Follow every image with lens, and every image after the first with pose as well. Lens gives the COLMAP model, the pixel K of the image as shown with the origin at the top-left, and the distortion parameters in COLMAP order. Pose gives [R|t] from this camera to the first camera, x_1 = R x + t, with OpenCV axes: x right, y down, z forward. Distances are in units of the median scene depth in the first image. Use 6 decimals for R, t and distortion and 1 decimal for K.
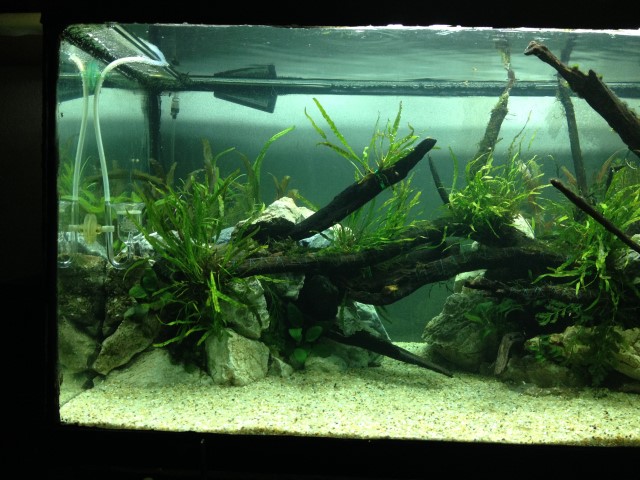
lens RADIAL K [[655.6, 0, 315.1], [0, 655.6, 228.0], [0, 0, 1]] dist [0.226567, -0.550395]
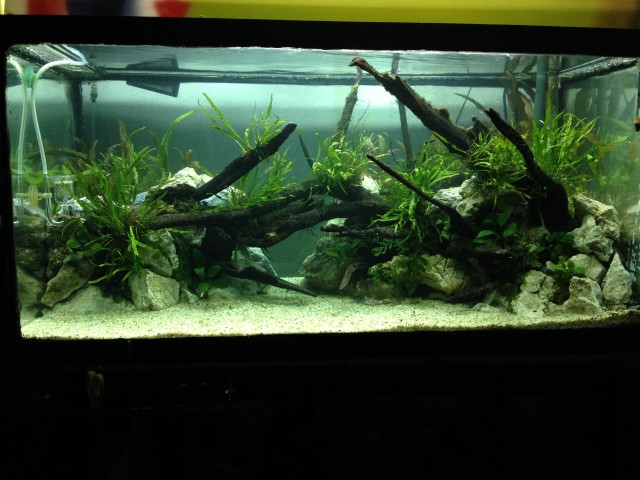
lens RADIAL K [[634.4, 0, 319.5], [0, 634.4, 231.7], [0, 0, 1]] dist [0.172851, -0.423061]
pose [[0.991647, -0.034597, 0.124257, 0.055733], [0.026130, 0.997265, 0.069136, -0.001498], [-0.126309, -0.065312, 0.989839, -0.308289]]
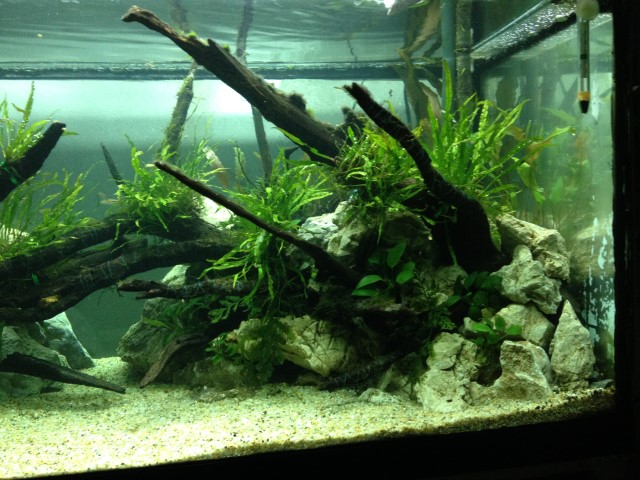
lens RADIAL K [[655.6, 0, 315.1], [0, 655.6, 228.0], [0, 0, 1]] dist [0.226567, -0.550395]
pose [[0.976919, -0.073699, 0.200492, 0.301751], [0.074305, 0.997225, 0.004513, 0.021120], [-0.200268, 0.010488, 0.979685, 0.080066]]
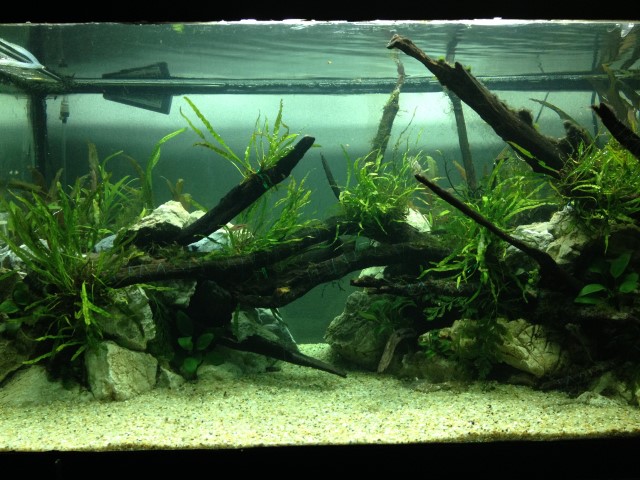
lens RADIAL K [[655.6, 0, 315.1], [0, 655.6, 228.0], [0, 0, 1]] dist [0.226567, -0.550395]
pose [[0.997425, -0.038651, 0.060411, 0.113640], [0.038870, 0.999241, -0.002451, 0.003465], [-0.060270, 0.004793, 0.998171, 0.022184]]
